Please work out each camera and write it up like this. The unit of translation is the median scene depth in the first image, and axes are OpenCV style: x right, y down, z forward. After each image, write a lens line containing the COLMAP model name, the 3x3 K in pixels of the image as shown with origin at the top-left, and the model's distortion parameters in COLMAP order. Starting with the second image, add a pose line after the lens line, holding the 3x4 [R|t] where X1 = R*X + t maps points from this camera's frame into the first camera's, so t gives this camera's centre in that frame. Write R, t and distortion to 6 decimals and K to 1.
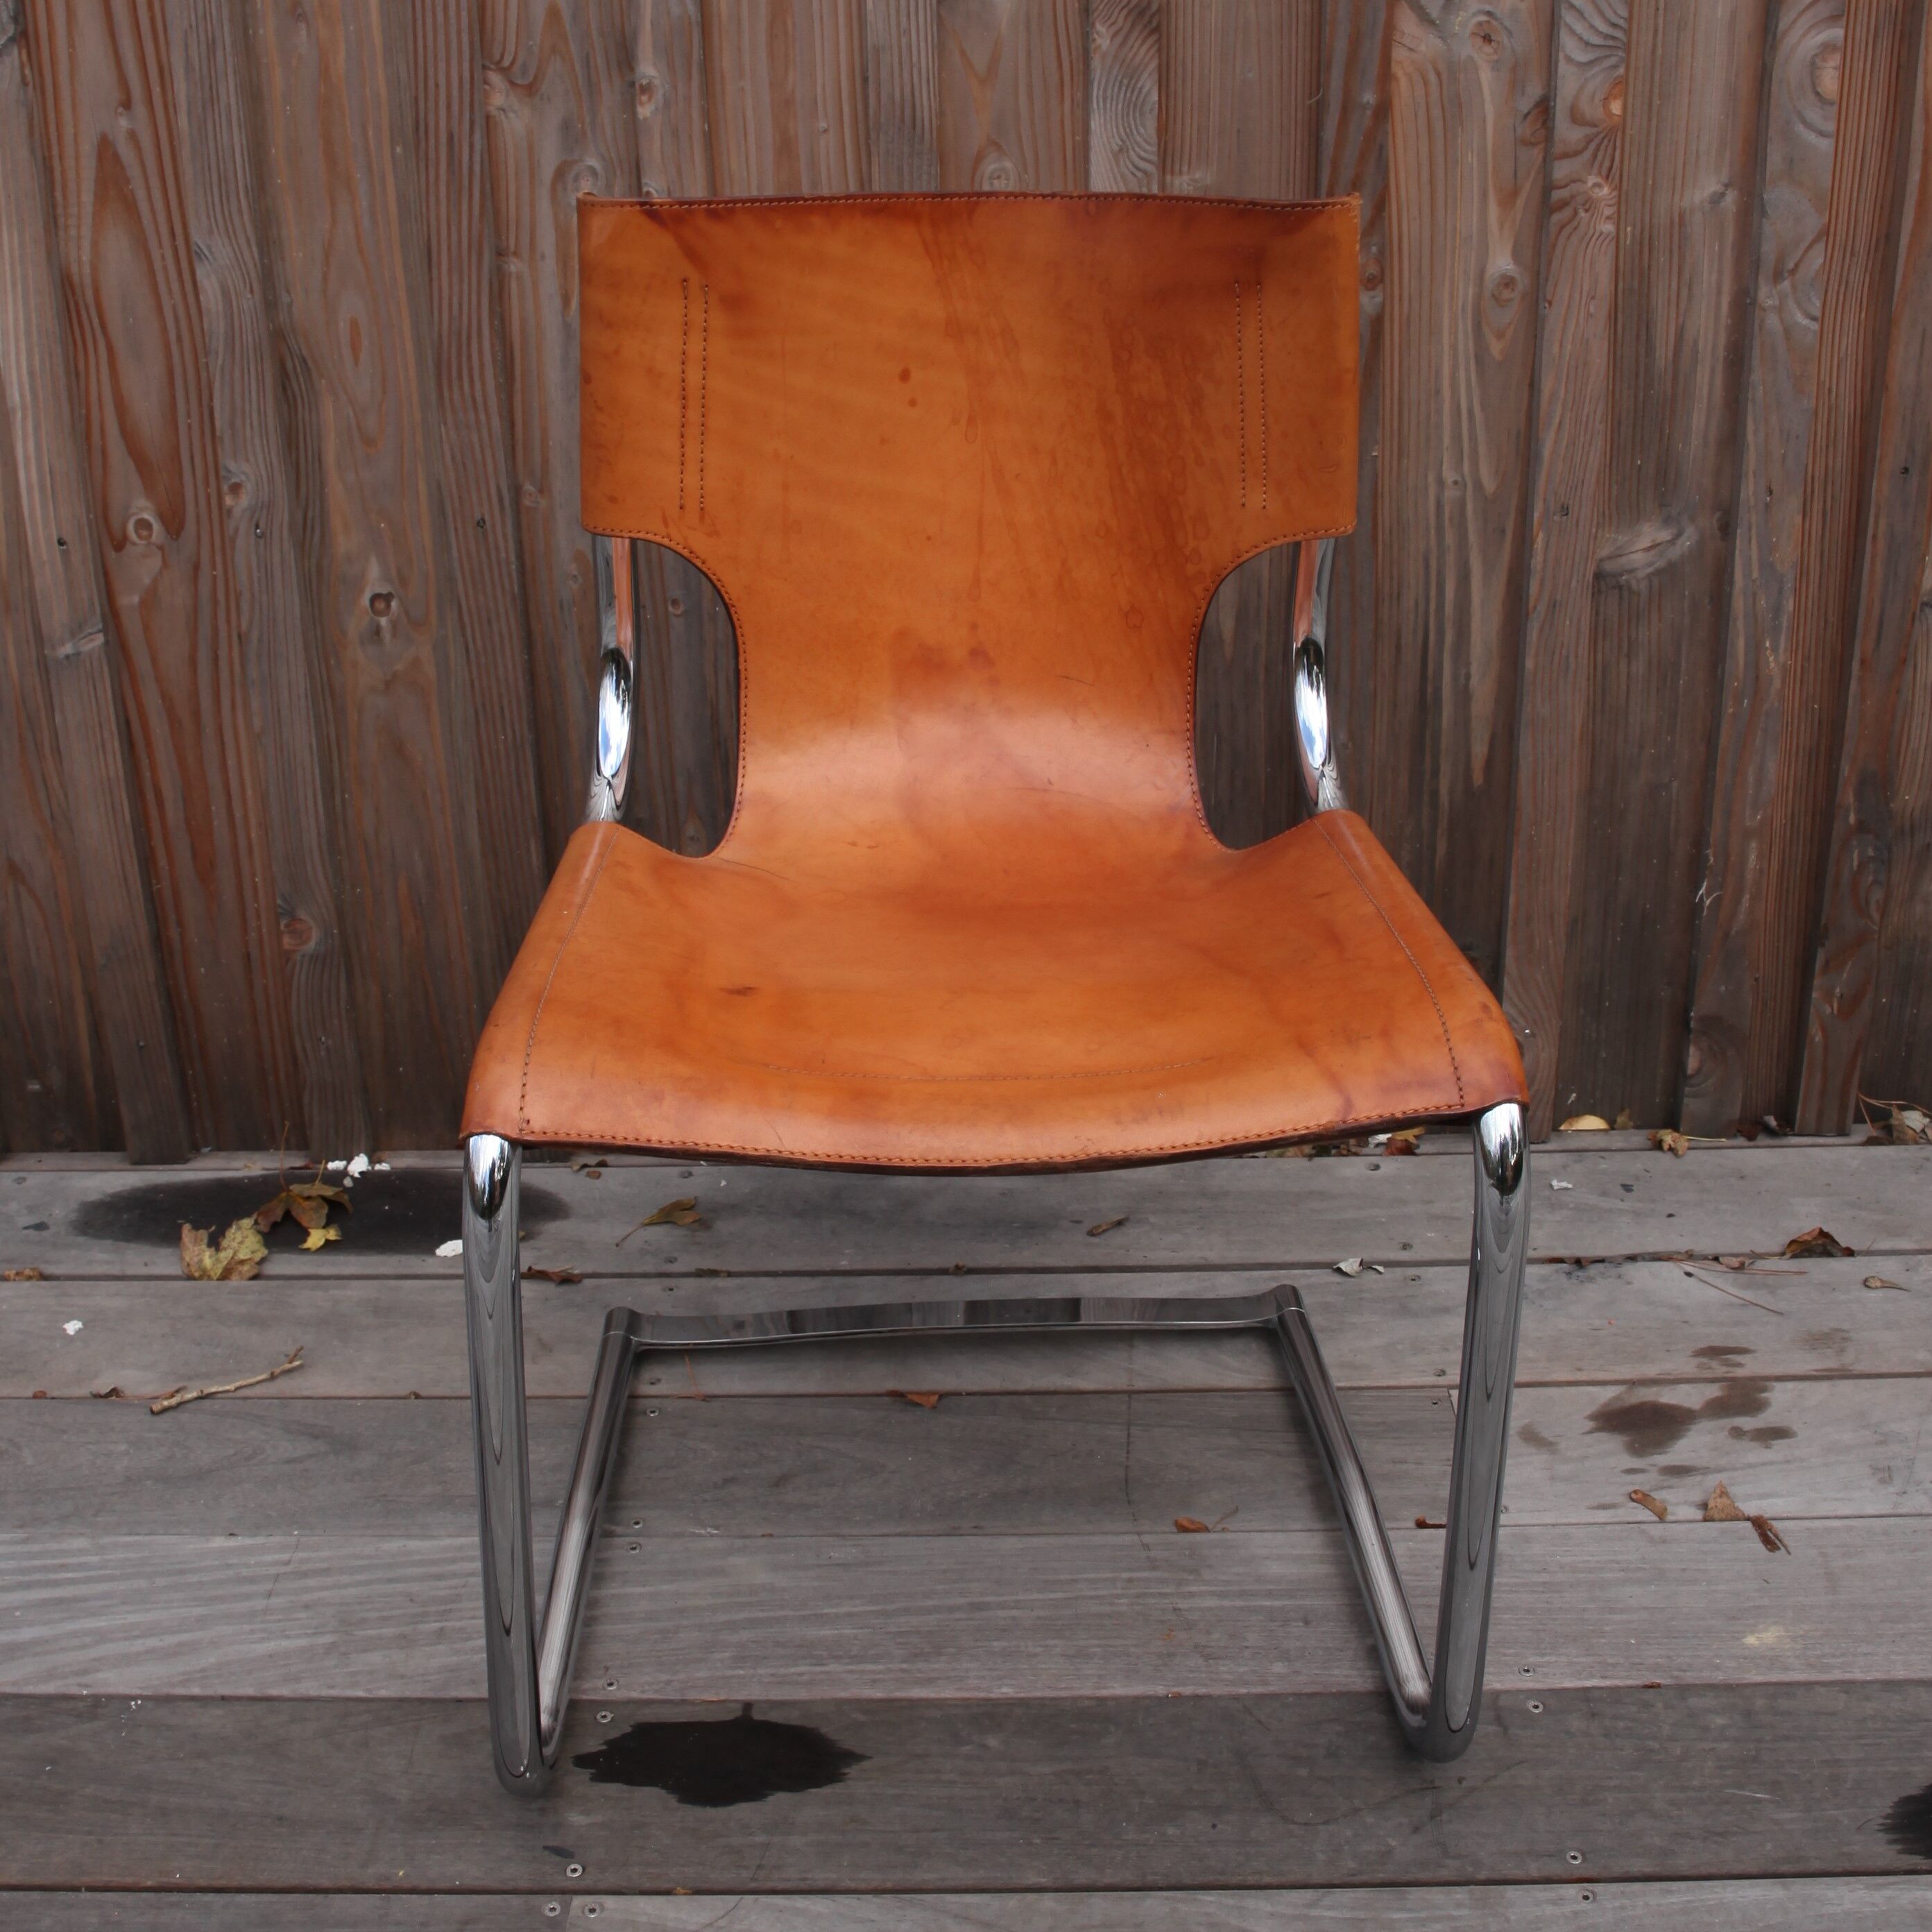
lens RADIAL K [[2652.5, 0, 935.7], [0, 2652.5, 875.2], [0, 0, 1]] dist [-0.120275, 0.088537]
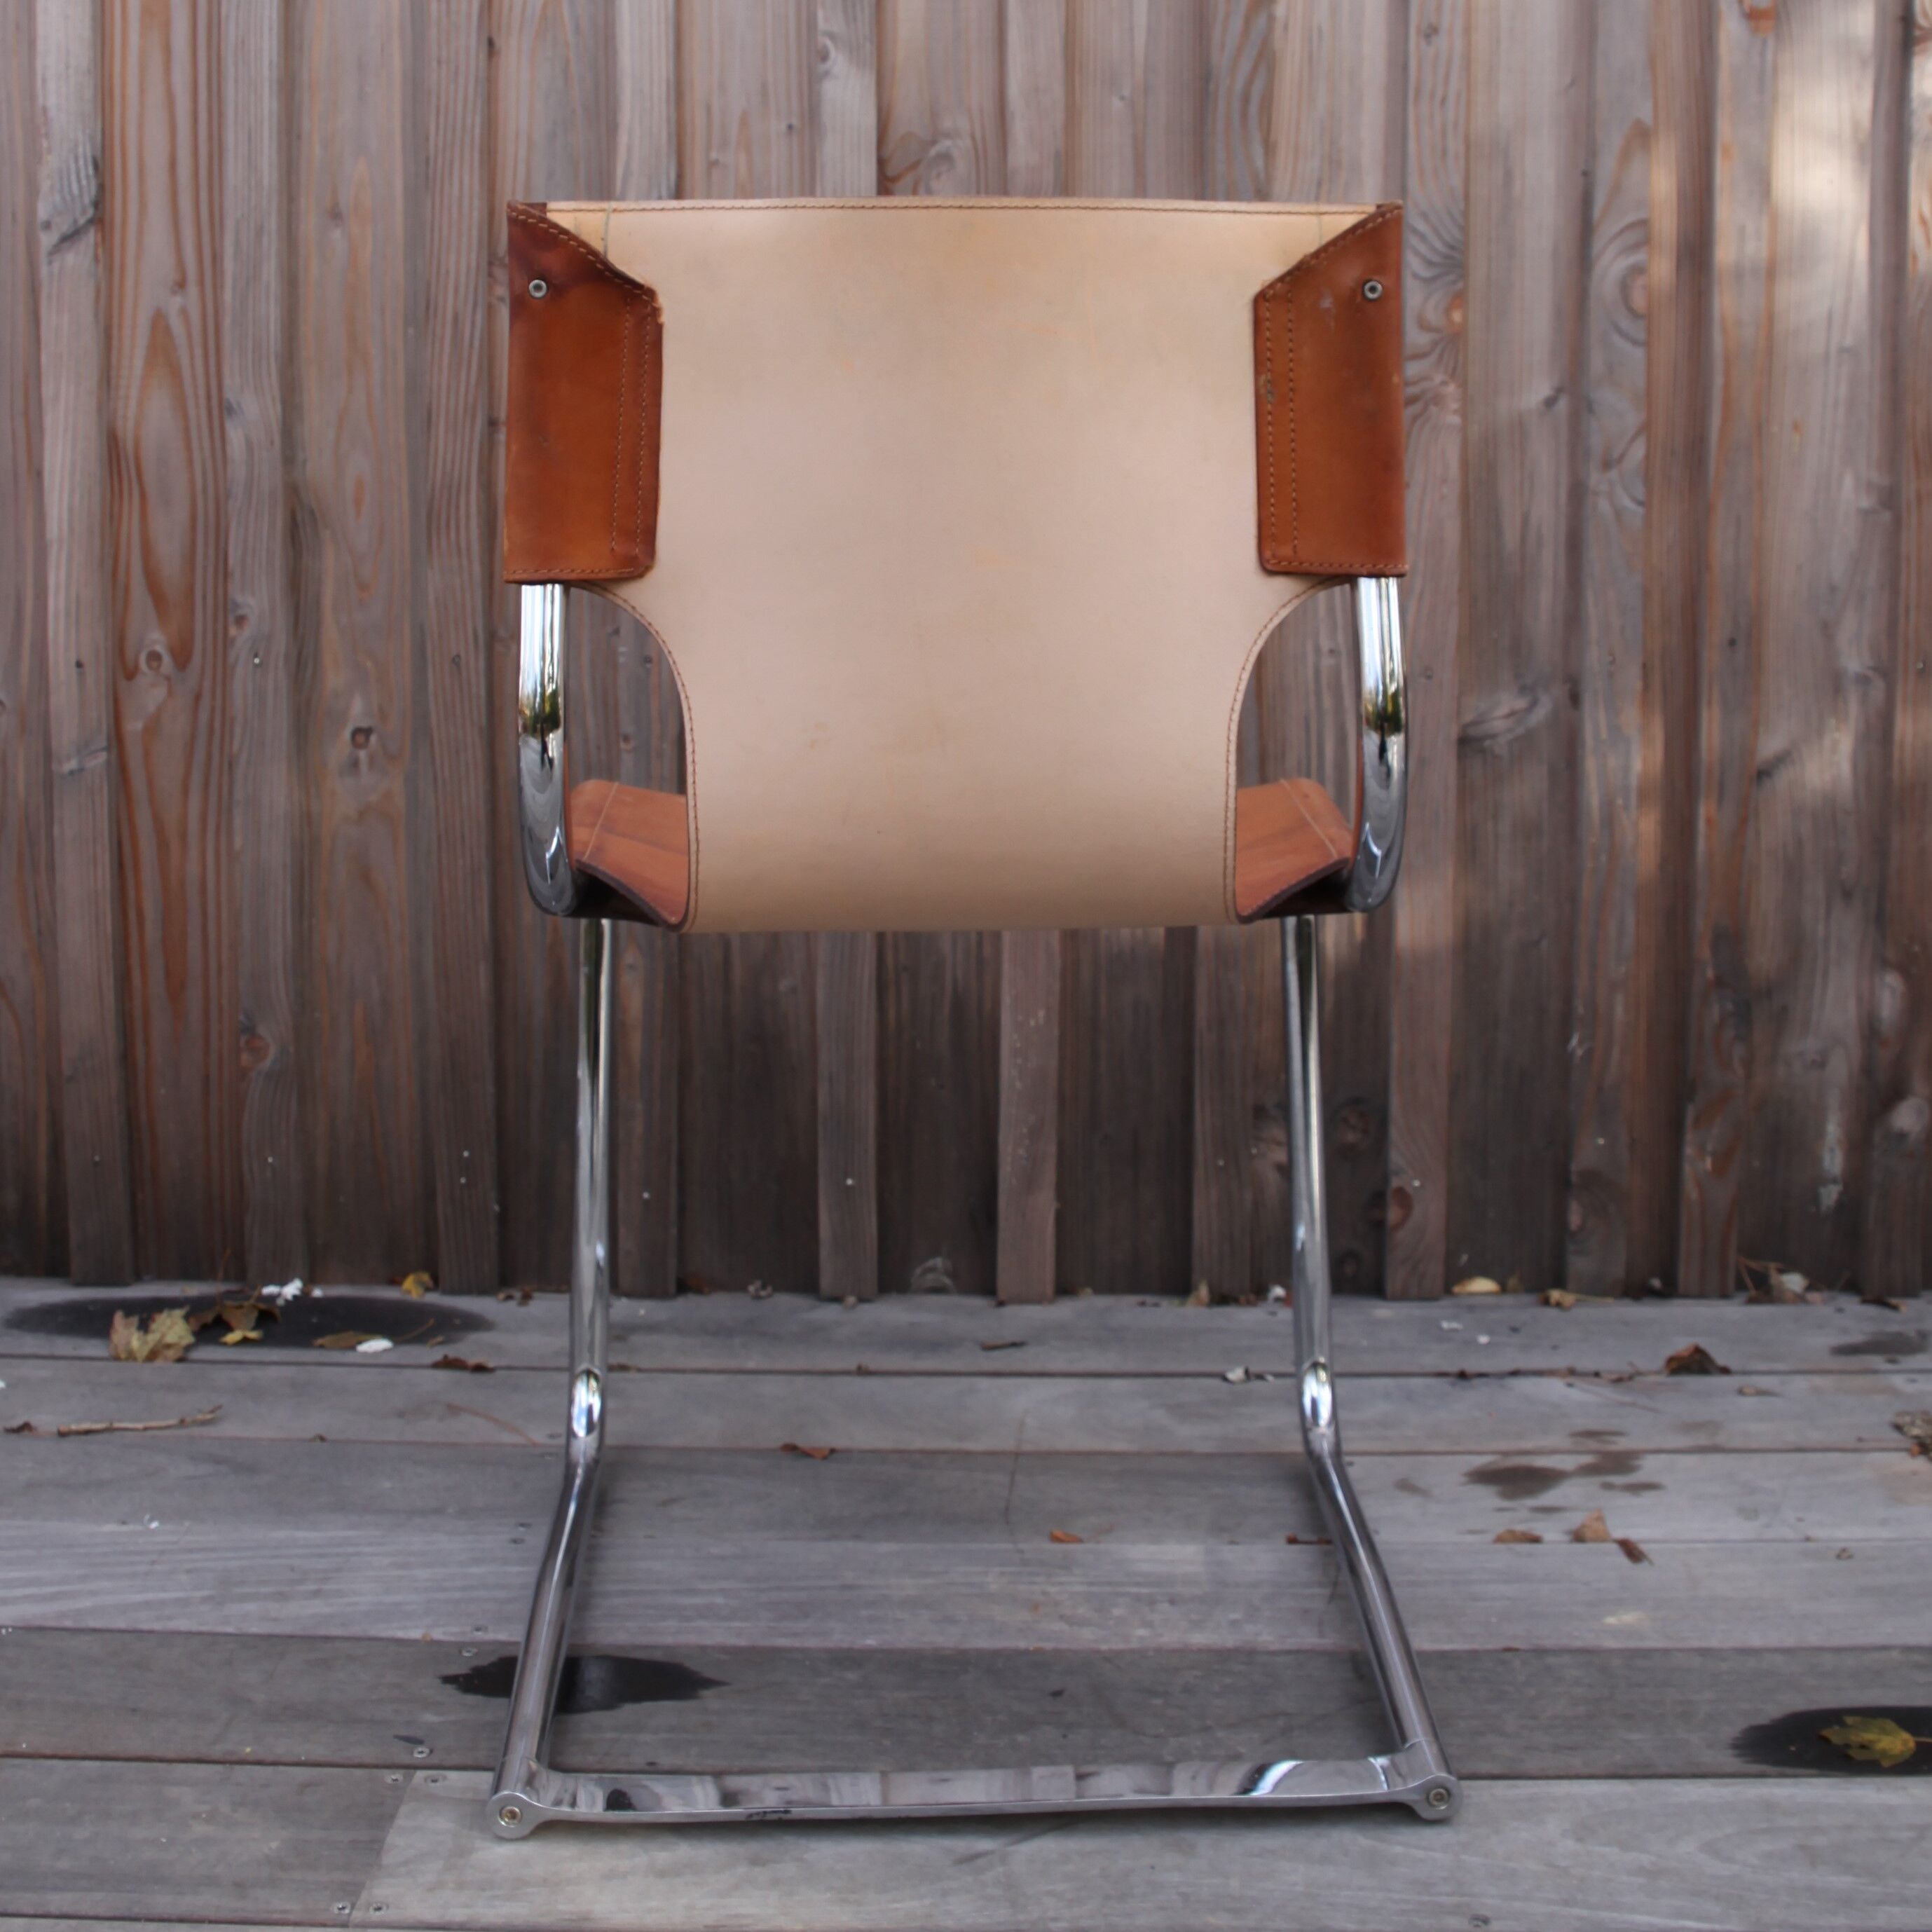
lens RADIAL K [[2619.7, 0, 989.1], [0, 2619.7, 713.1], [0, 0, 1]] dist [-0.125799, 0.090771]
pose [[0.999579, 0.027844, 0.008210, 0.046451], [-0.023922, 0.950293, -0.310437, 0.236211], [-0.016446, 0.310110, 0.950559, -0.046089]]
